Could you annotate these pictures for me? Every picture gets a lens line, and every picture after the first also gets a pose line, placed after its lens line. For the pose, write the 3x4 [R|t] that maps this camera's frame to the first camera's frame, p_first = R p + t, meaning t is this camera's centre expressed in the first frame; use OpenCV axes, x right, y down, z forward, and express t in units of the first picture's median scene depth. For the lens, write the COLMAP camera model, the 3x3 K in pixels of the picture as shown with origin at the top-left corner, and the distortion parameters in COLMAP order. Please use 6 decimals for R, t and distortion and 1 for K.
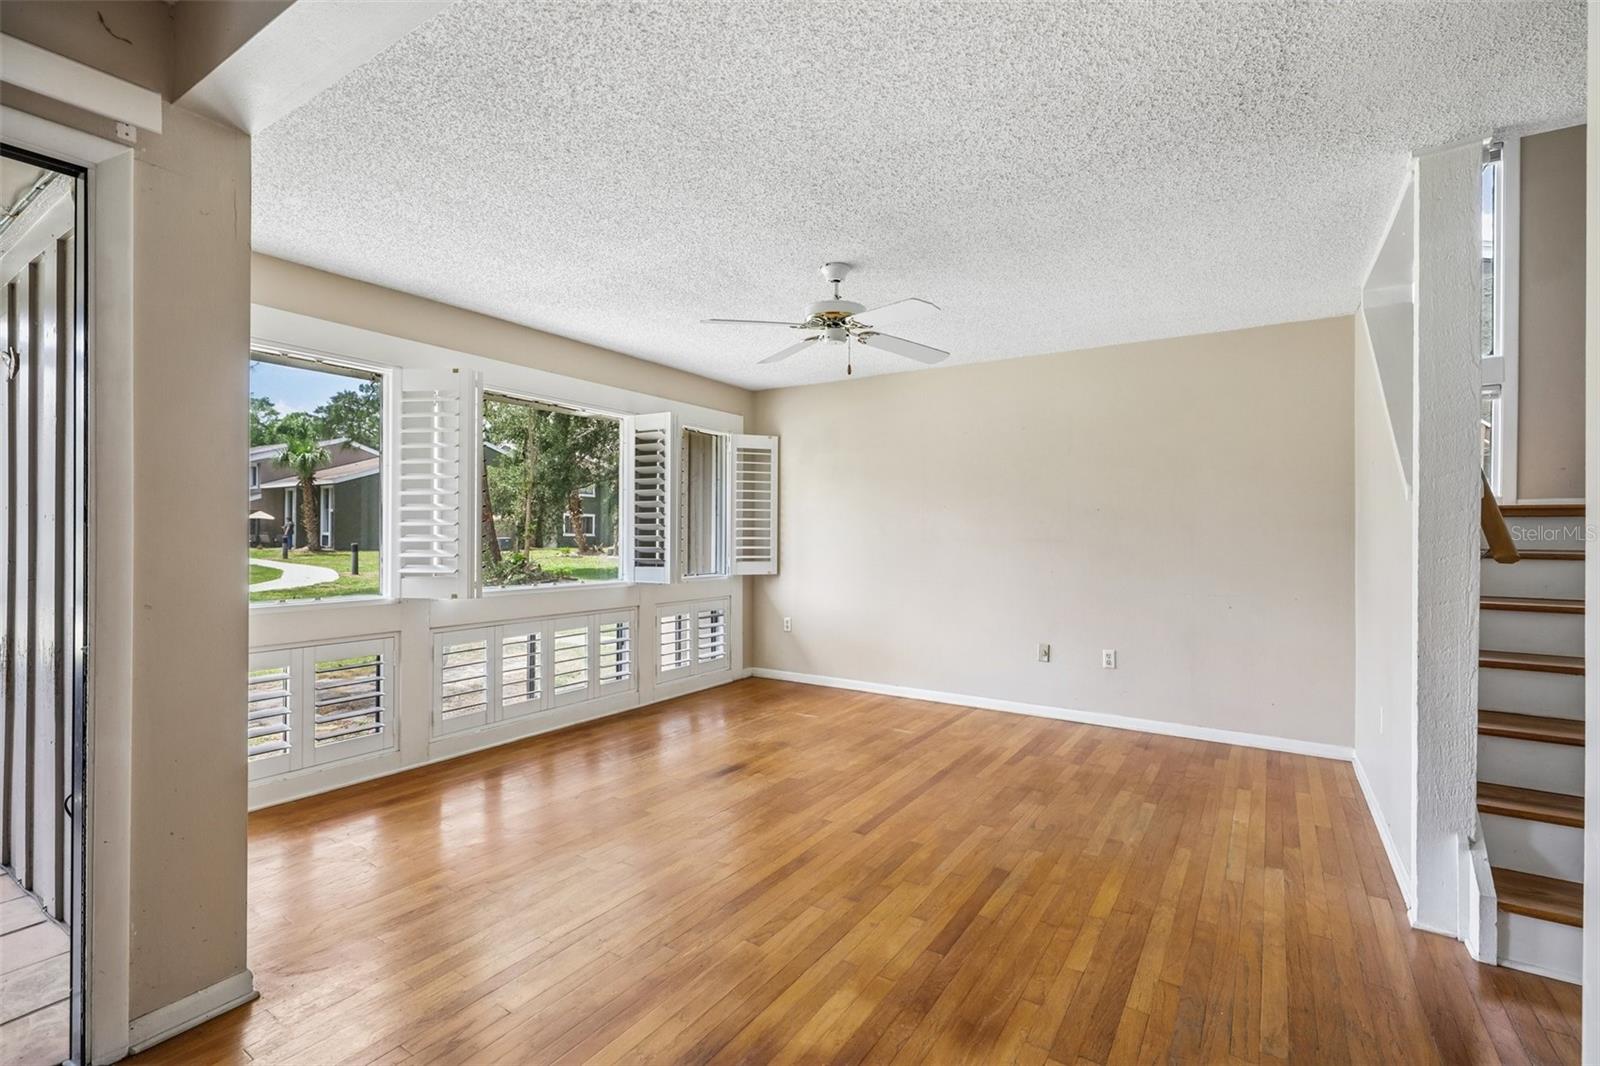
lens RADIAL K [[712.0, 0, 803.2], [0, 712.0, 530.7], [0, 0, 1]] dist [-0.000786, 0.001604]
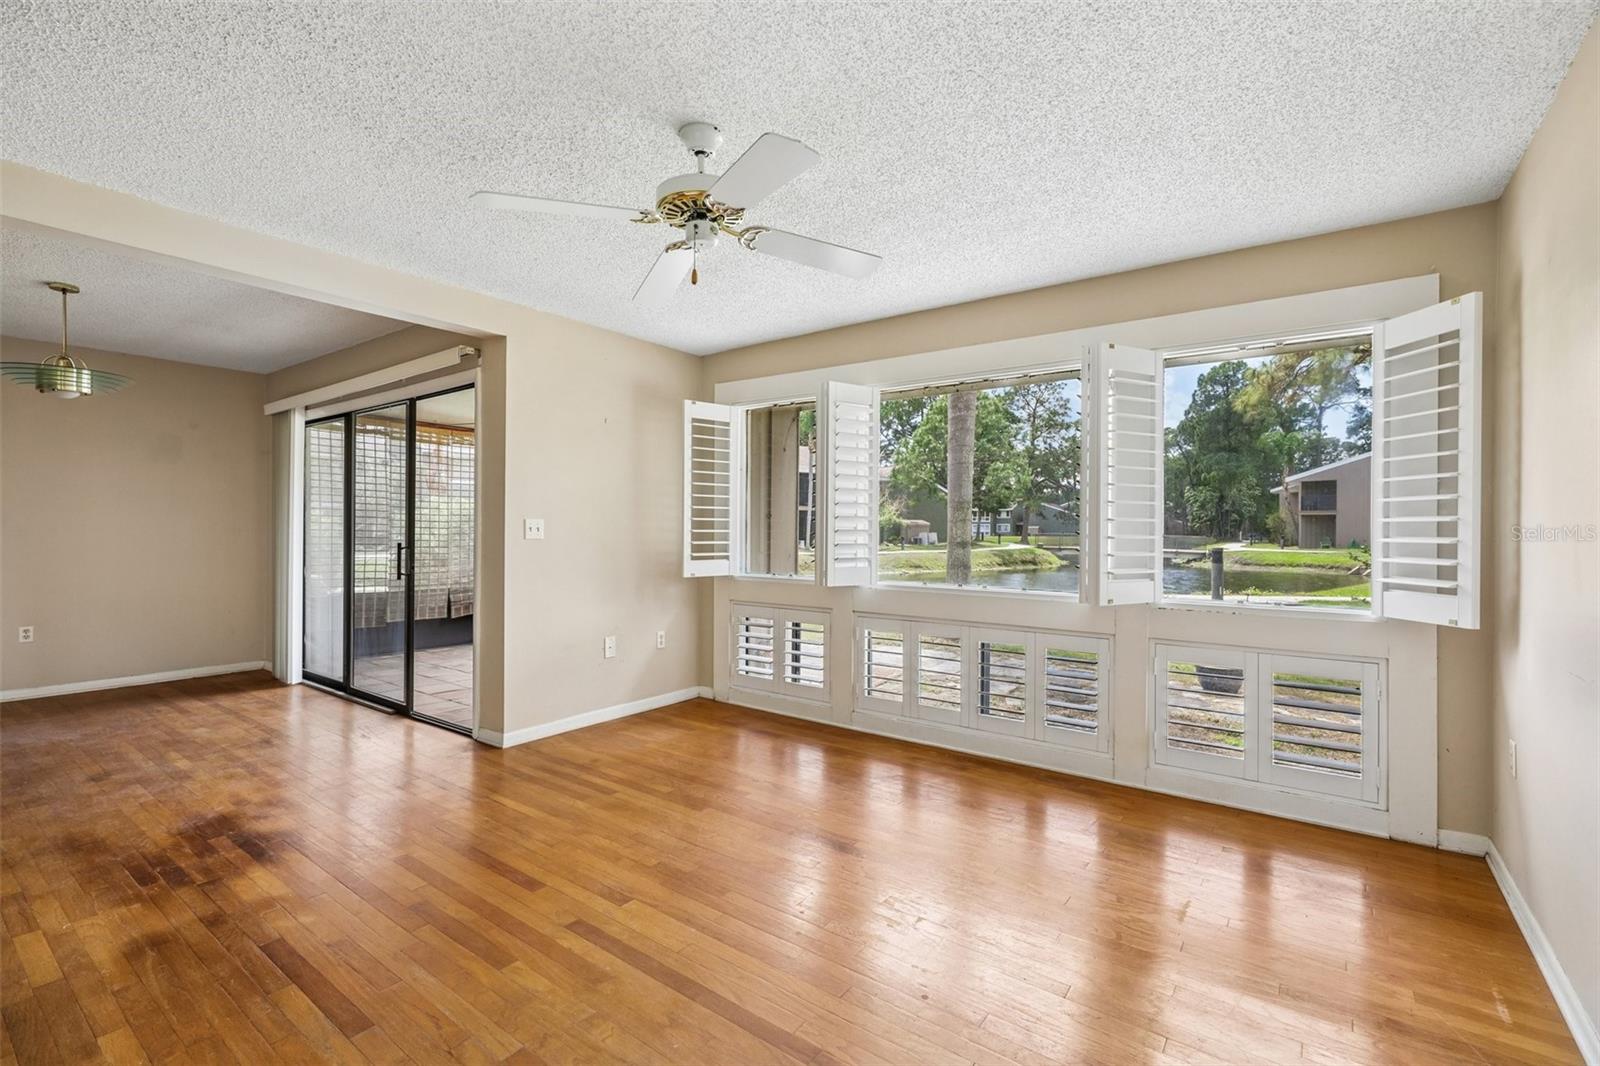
lens RADIAL K [[712.0, 0, 805.3], [0, 712.0, 529.5], [0, 0, 1]] dist [-0.000786, 0.001604]
pose [[-0.055190, -0.005405, -0.998461, 0.510123], [-0.001430, 0.999985, -0.005334, 0.009614], [0.998475, 0.001133, -0.055197, 0.805636]]
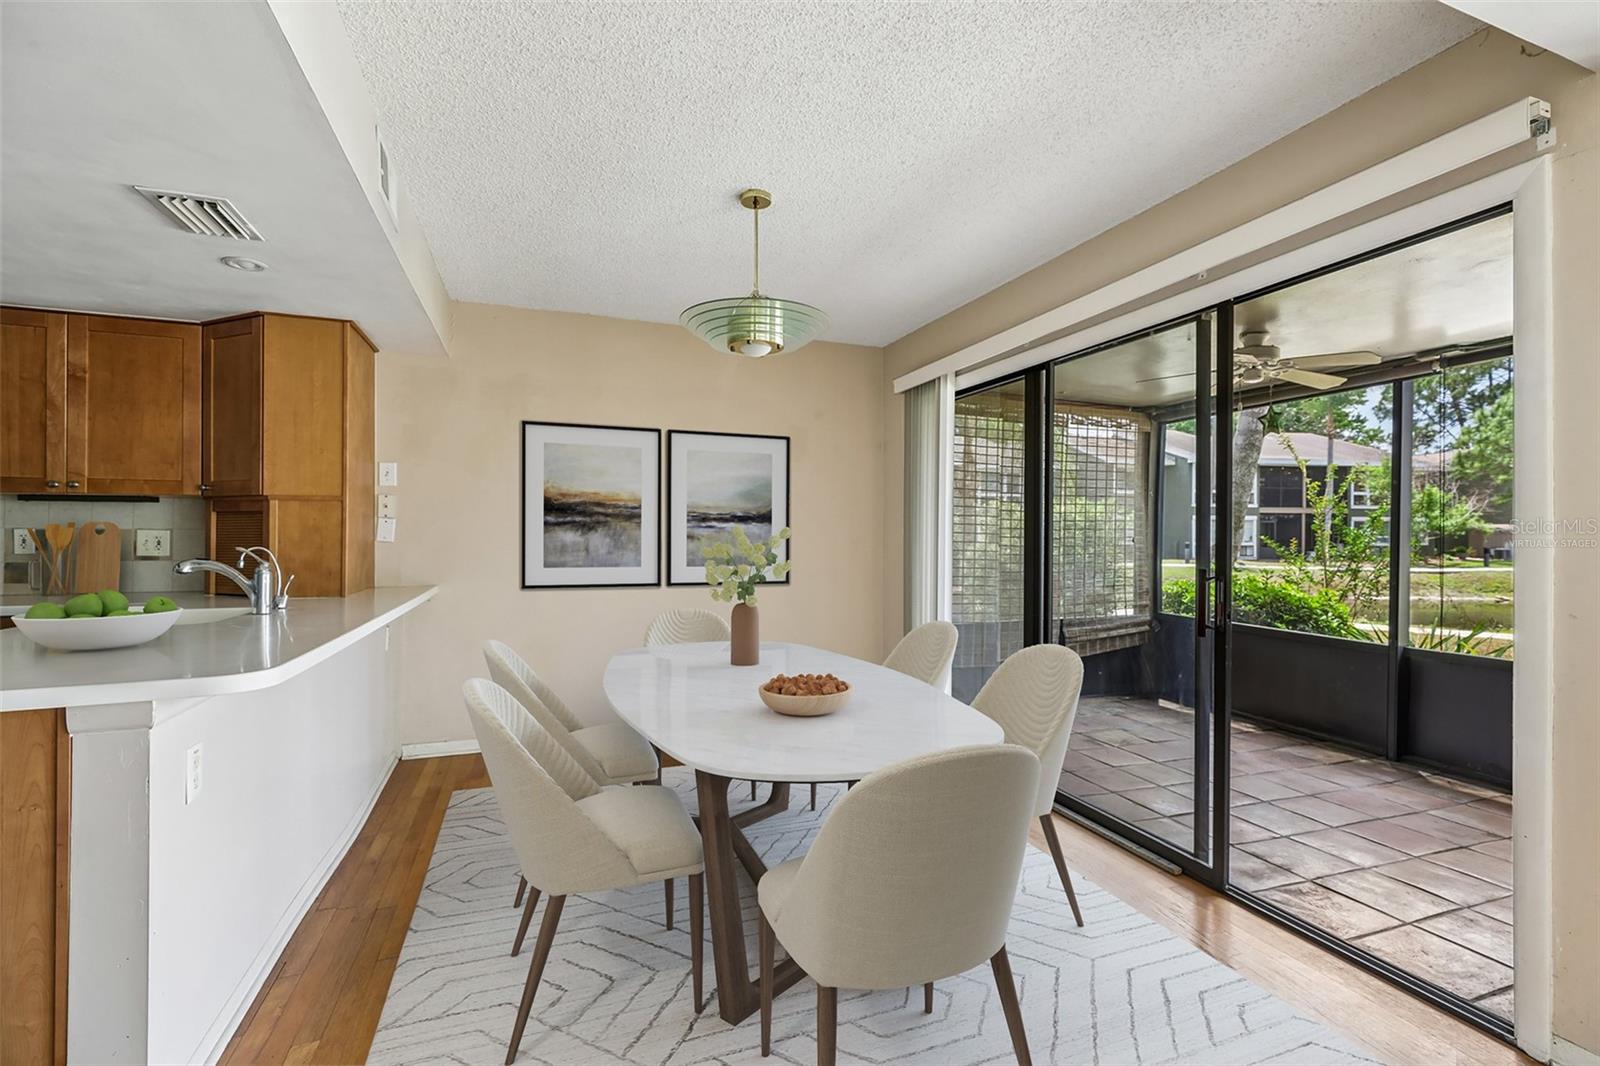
lens RADIAL K [[712.0, 0, 806.5], [0, 712.0, 532.2], [0, 0, 1]] dist [-0.000786, 0.001604]
pose [[-0.588966, -0.010707, -0.808087, 0.169087], [-0.004340, 0.999940, -0.010086, 0.002348], [0.808146, -0.002433, -0.588977, 0.266716]]
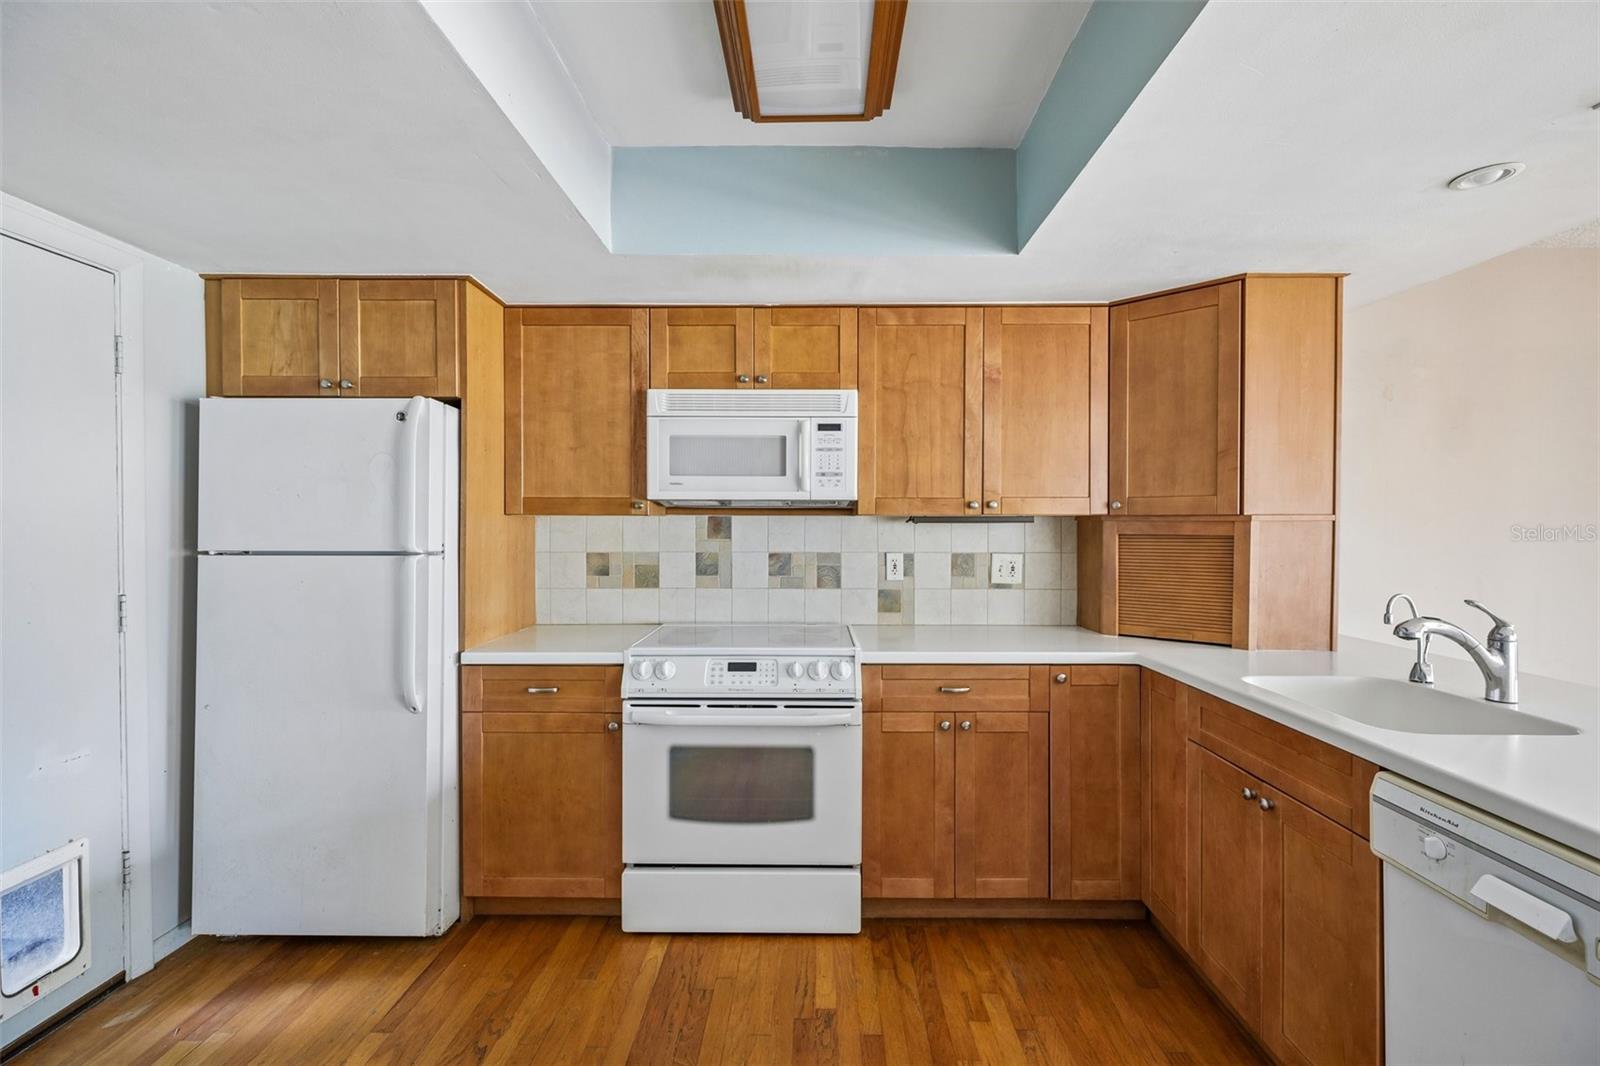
lens RADIAL K [[712.0, 0, 808.4], [0, 712.0, 530.8], [0, 0, 1]] dist [-0.000786, 0.001604]
pose [[-0.844047, -0.001052, -0.536269, 0.466930], [-0.002325, 0.999996, 0.001696, -0.025714], [0.536265, 0.002679, -0.844046, -0.273648]]
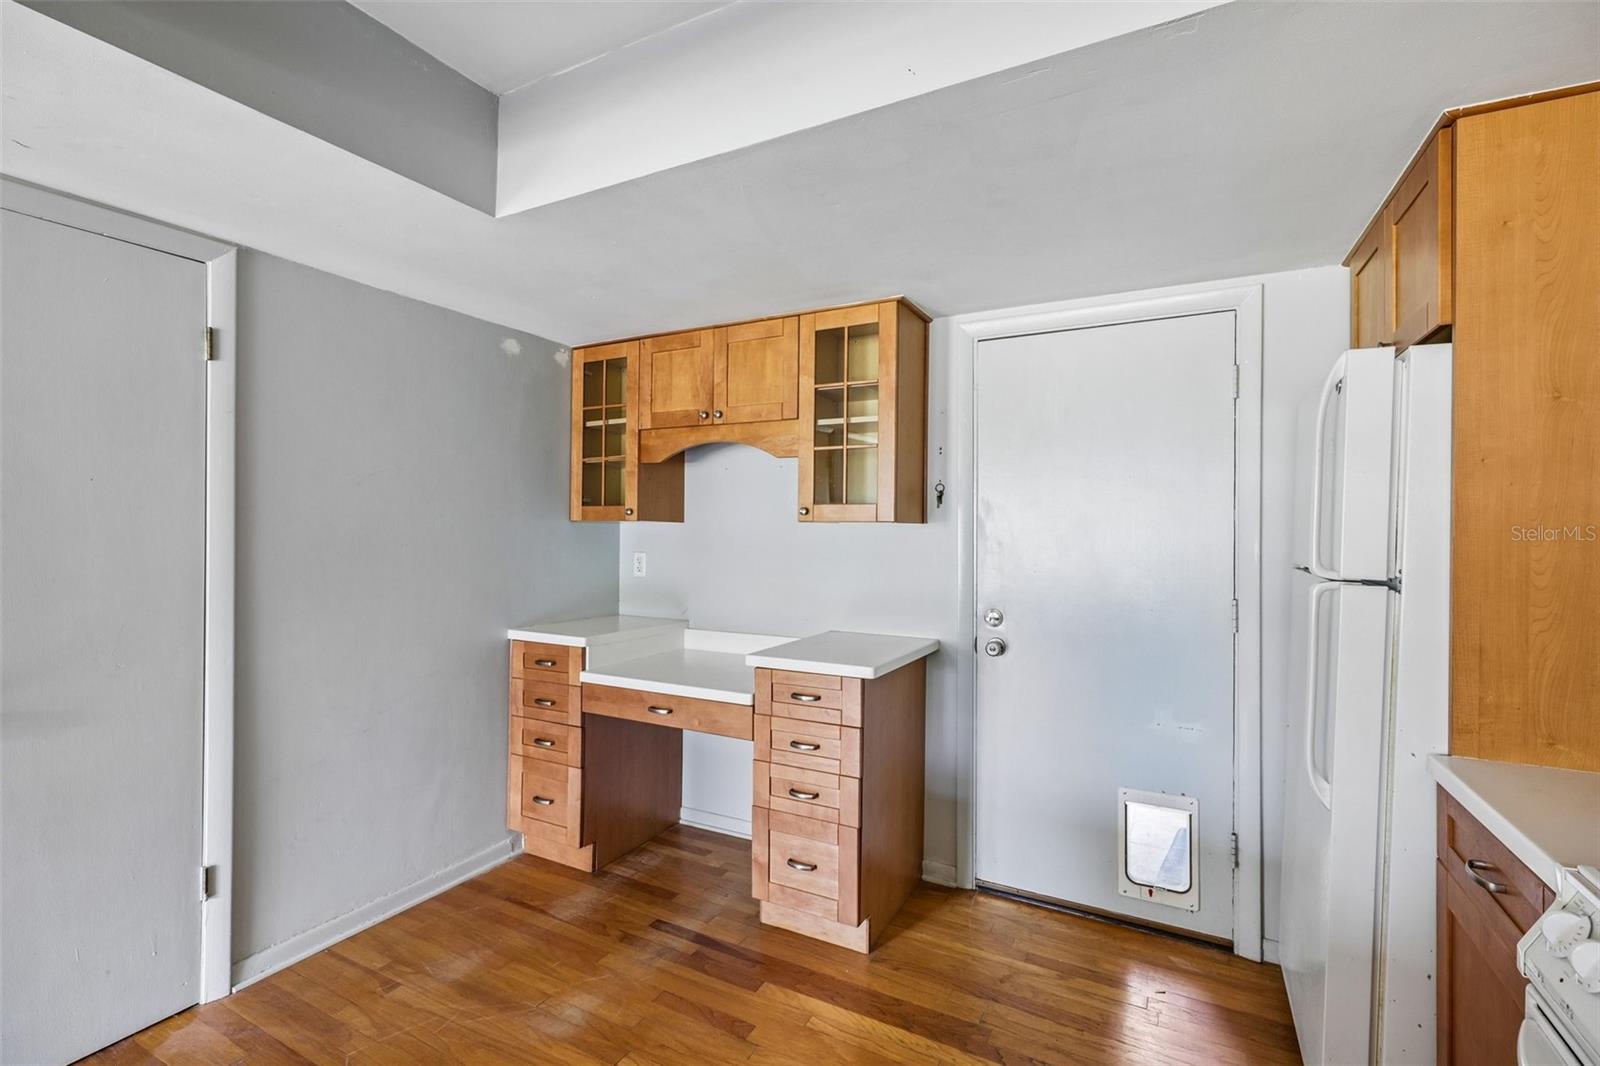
lens RADIAL K [[712.0, 0, 808.7], [0, 712.0, 529.8], [0, 0, 1]] dist [-0.000786, 0.001604]
pose [[-0.097753, -0.006834, 0.995187, 0.128072], [-0.011395, 0.999919, 0.005747, -0.031102], [-0.995146, -0.010779, -0.097823, -0.540643]]
